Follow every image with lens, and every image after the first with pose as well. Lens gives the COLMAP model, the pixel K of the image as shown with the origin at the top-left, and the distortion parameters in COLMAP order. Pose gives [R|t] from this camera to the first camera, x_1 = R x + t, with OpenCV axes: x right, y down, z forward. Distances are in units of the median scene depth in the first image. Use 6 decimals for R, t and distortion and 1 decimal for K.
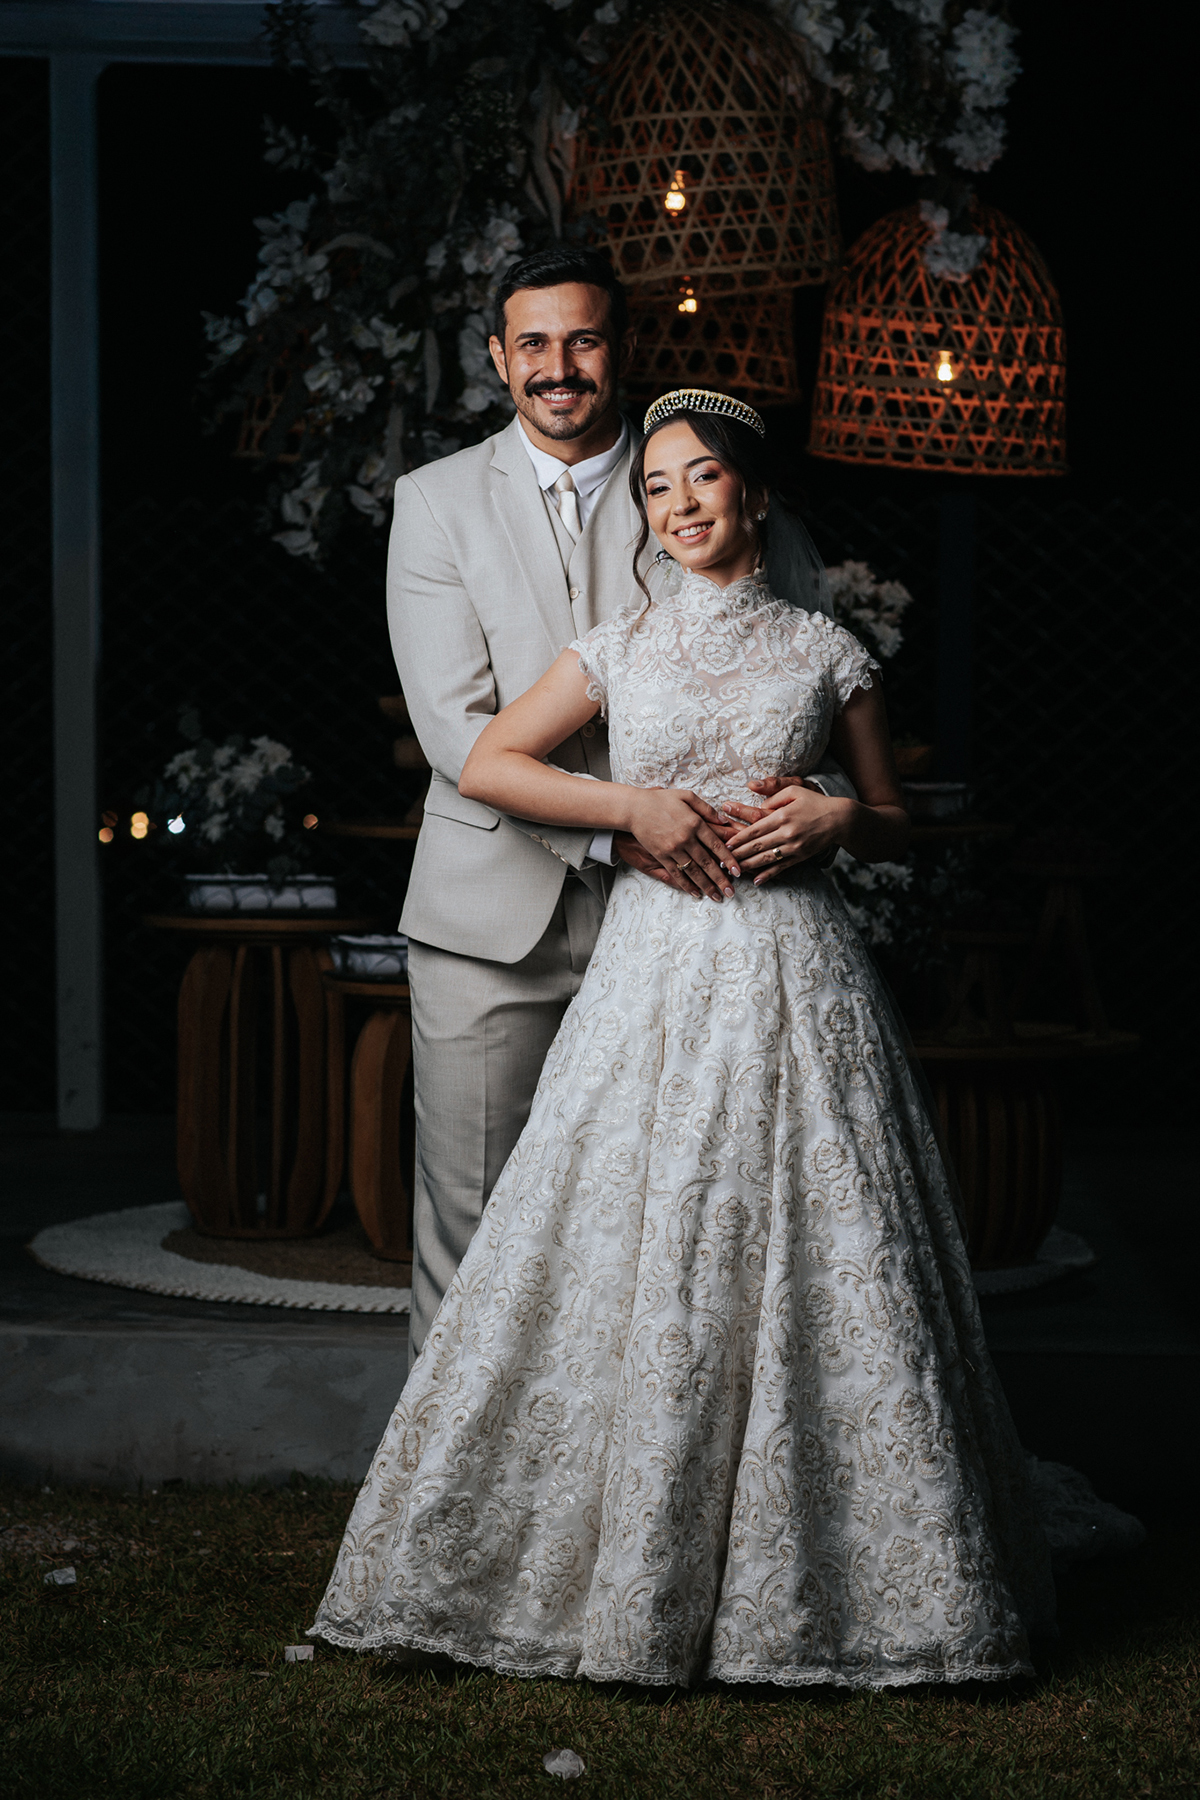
lens RADIAL K [[4297.2, 0, 602.0], [0, 4297.2, 881.2], [0, 0, 1]] dist [0.043658, 0.000000]
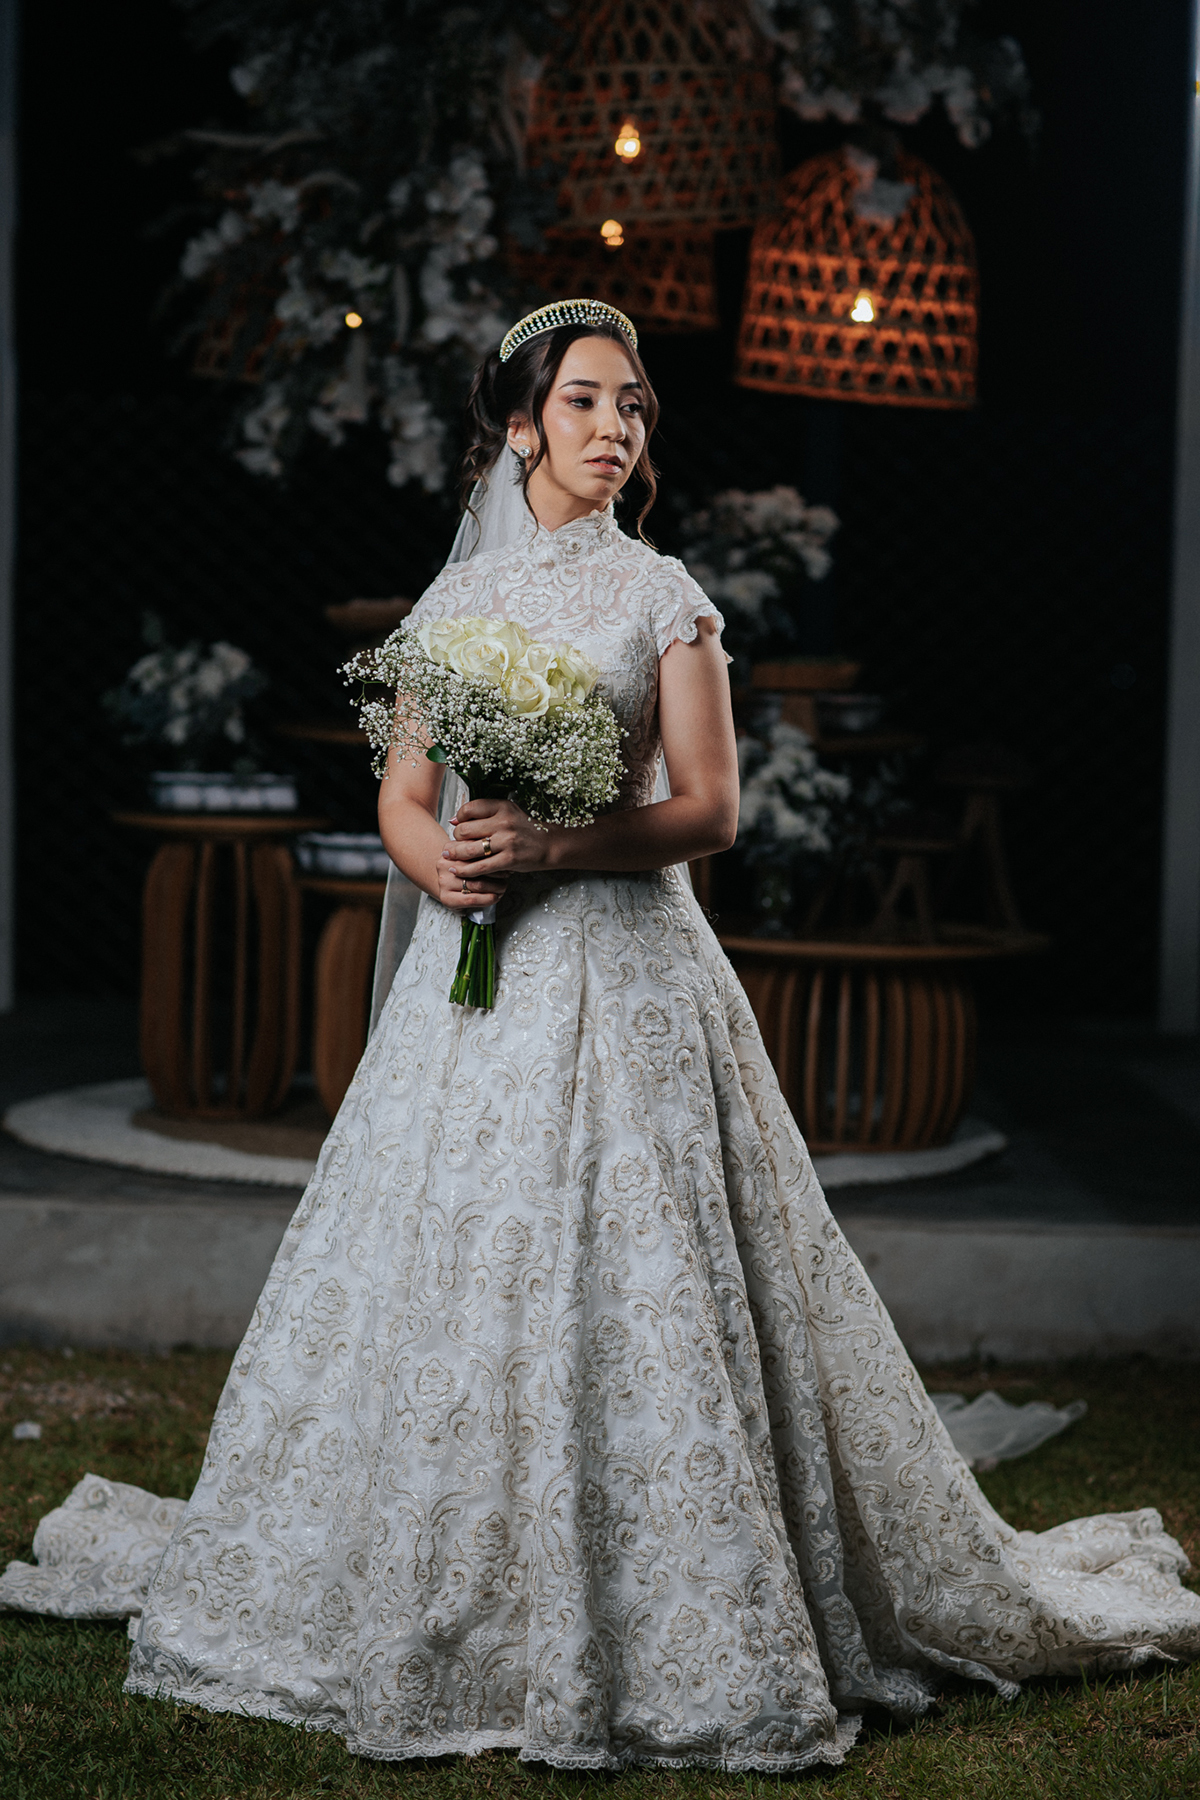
lens RADIAL K [[4297.2, 0, 614.0], [0, 4297.2, 899.1], [0, 0, 1]] dist [0.043658, 0.000000]
pose [[0.997121, 0.010191, 0.075137, -0.064204], [-0.012860, 0.999300, 0.035124, -0.009641], [-0.074727, -0.035989, 0.996554, -0.064948]]
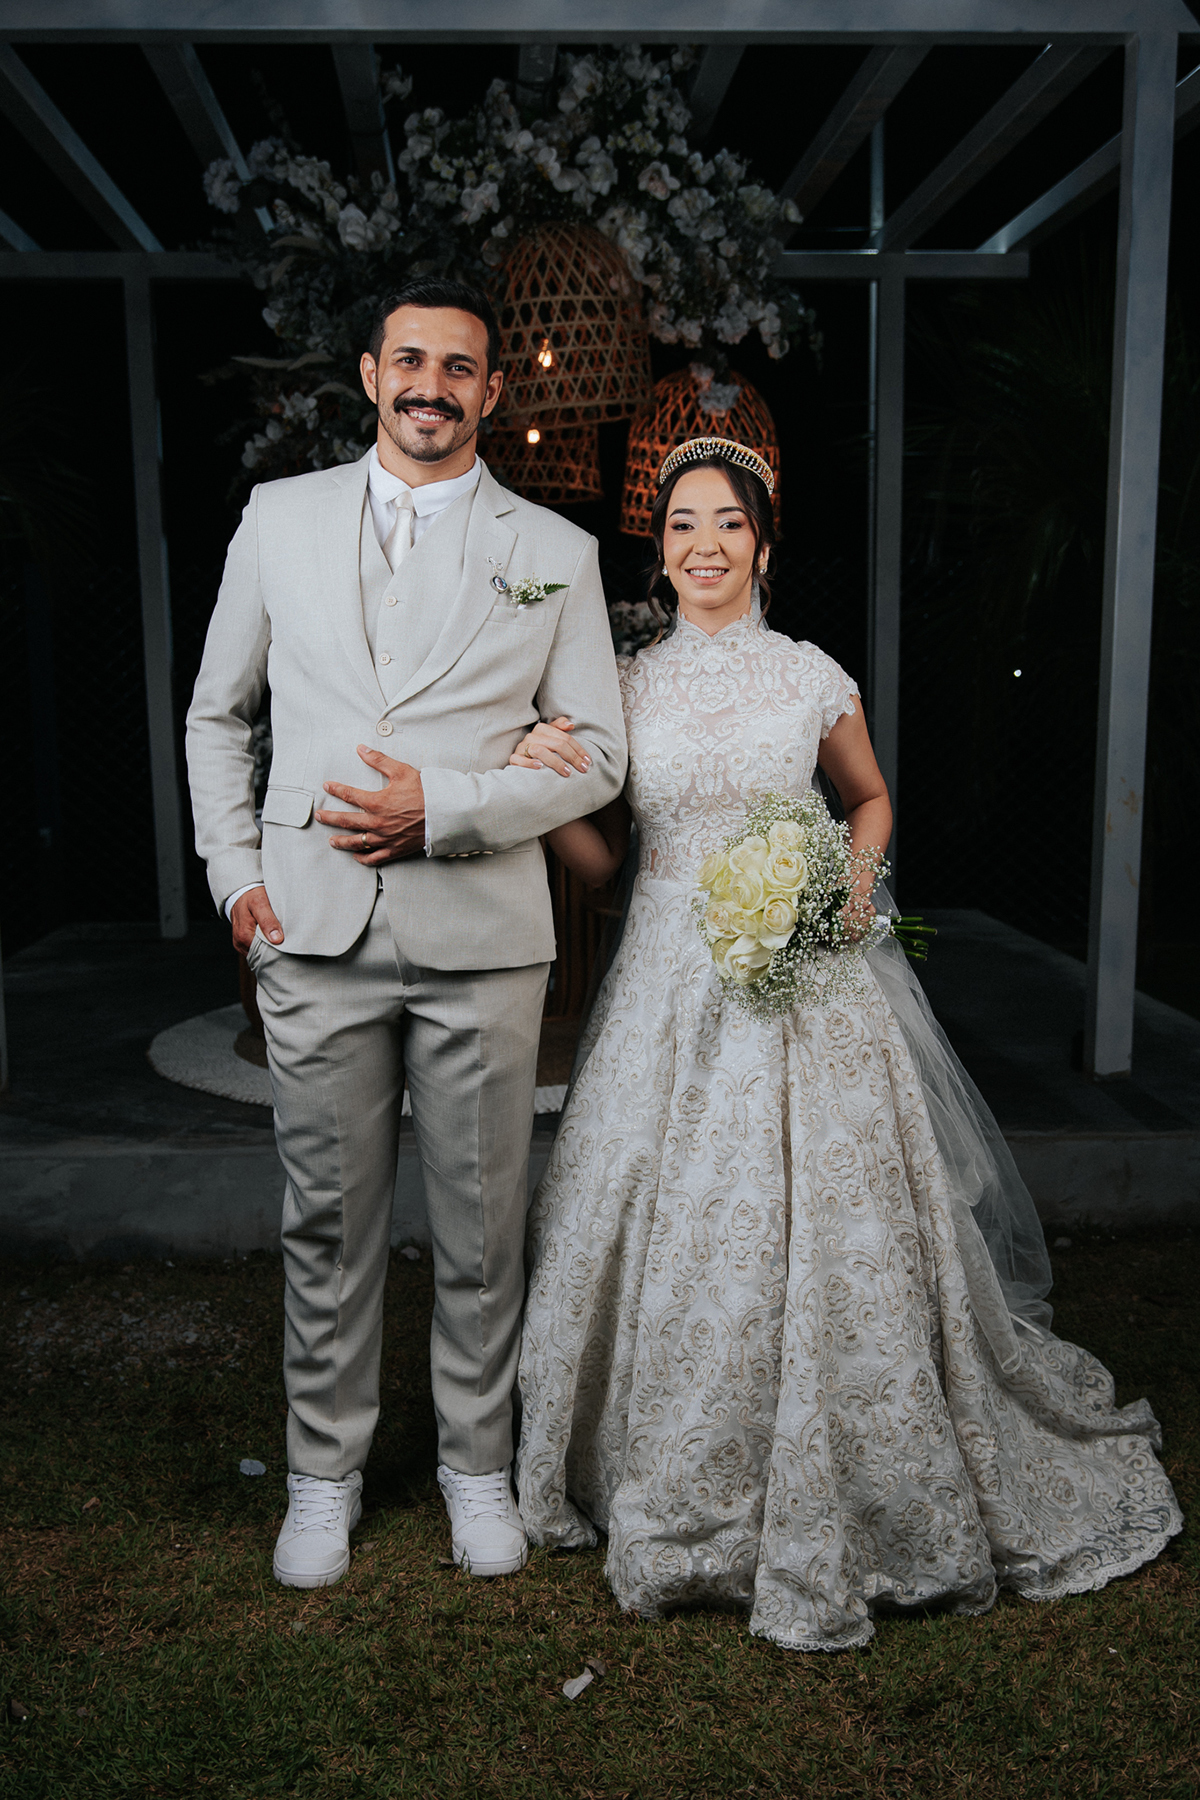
lens RADIAL K [[1753.8, 0, 554.6], [0, 1753.8, 923.8], [0, 0, 1]] dist [-0.004127, 0.000000]
pose [[0.994948, -0.034693, 0.094206, -0.044860], [0.023760, 0.993106, 0.114788, -0.031128], [-0.097539, -0.111970, 0.988913, 0.362677]]
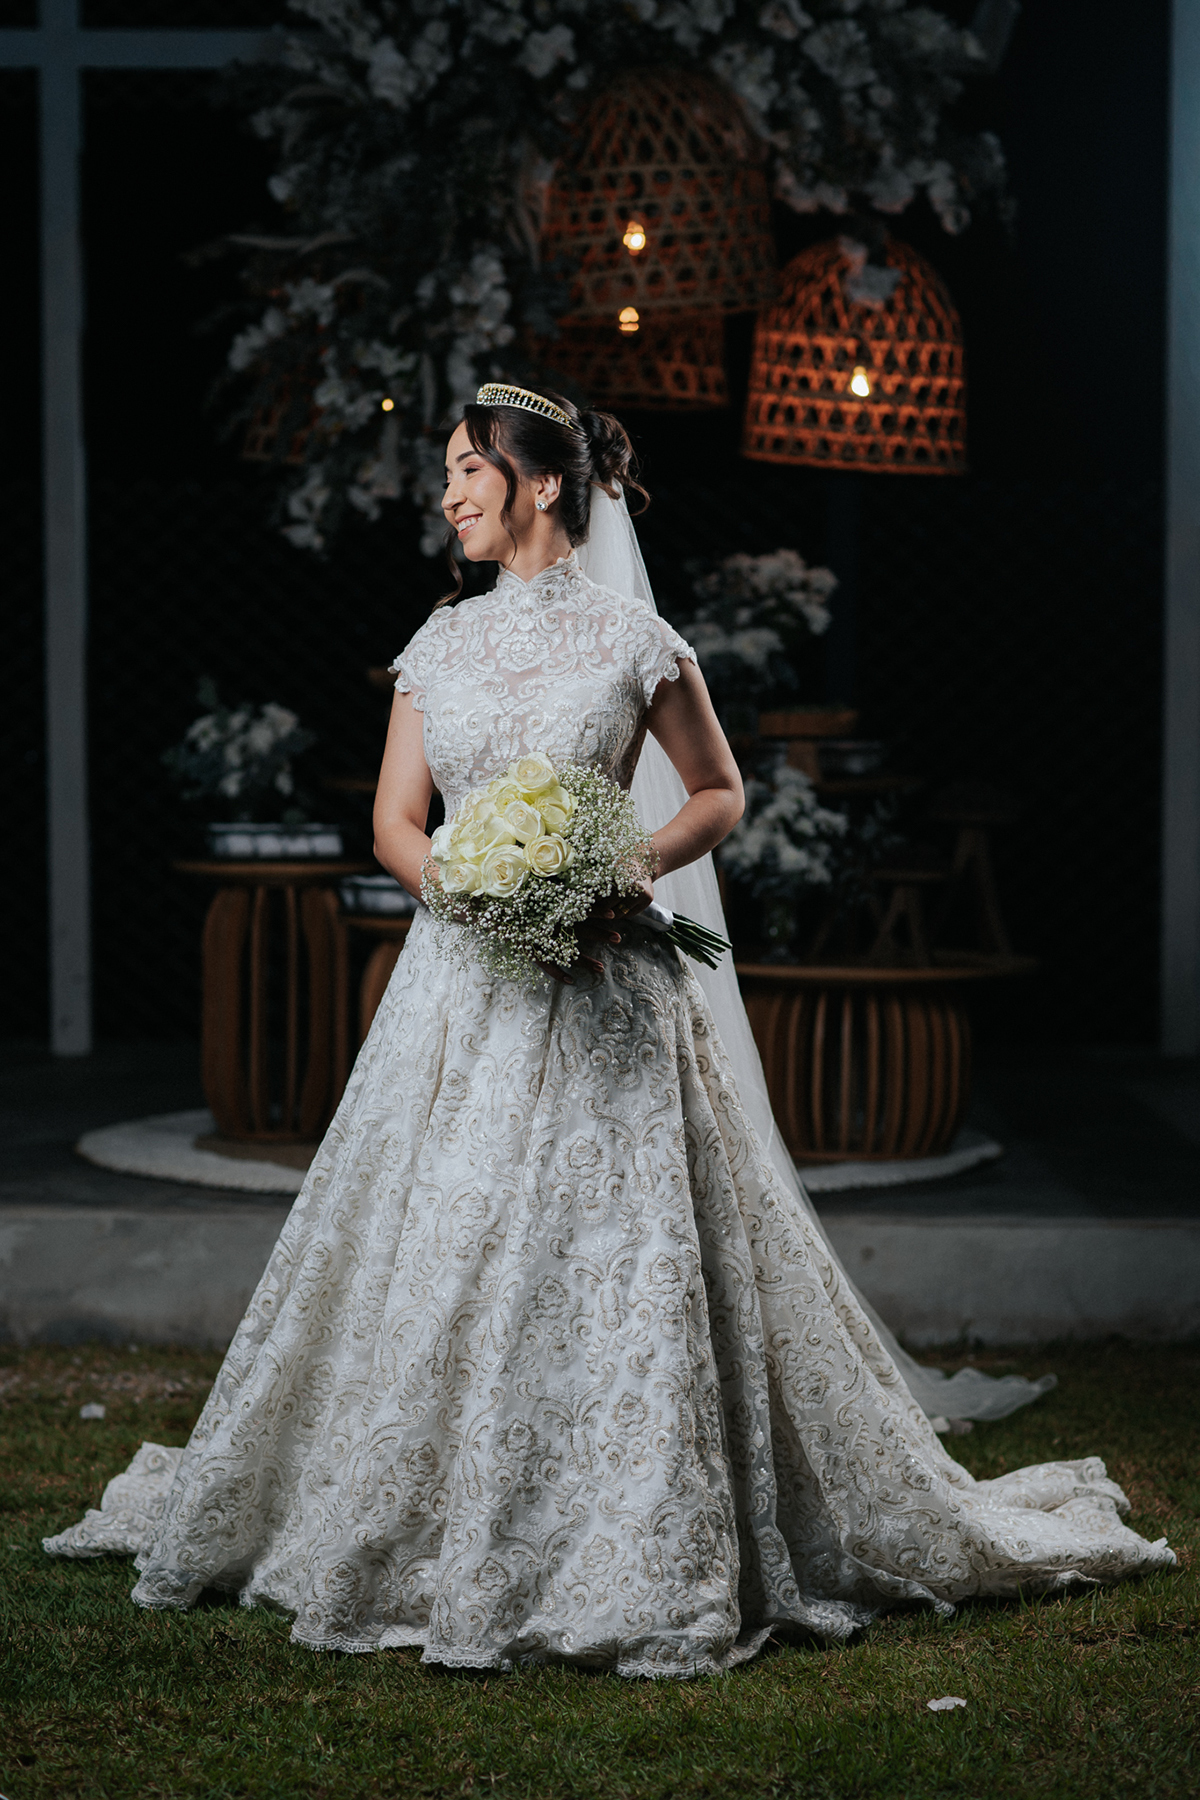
lens RADIAL K [[4297.2, 0, 602.7], [0, 4297.2, 872.9], [0, 0, 1]] dist [0.043658, 0.000000]
pose [[0.998808, -0.006431, 0.048388, -0.048500], [0.005881, 0.999916, 0.011517, -0.001475], [-0.048458, -0.011218, 0.998762, -0.155690]]
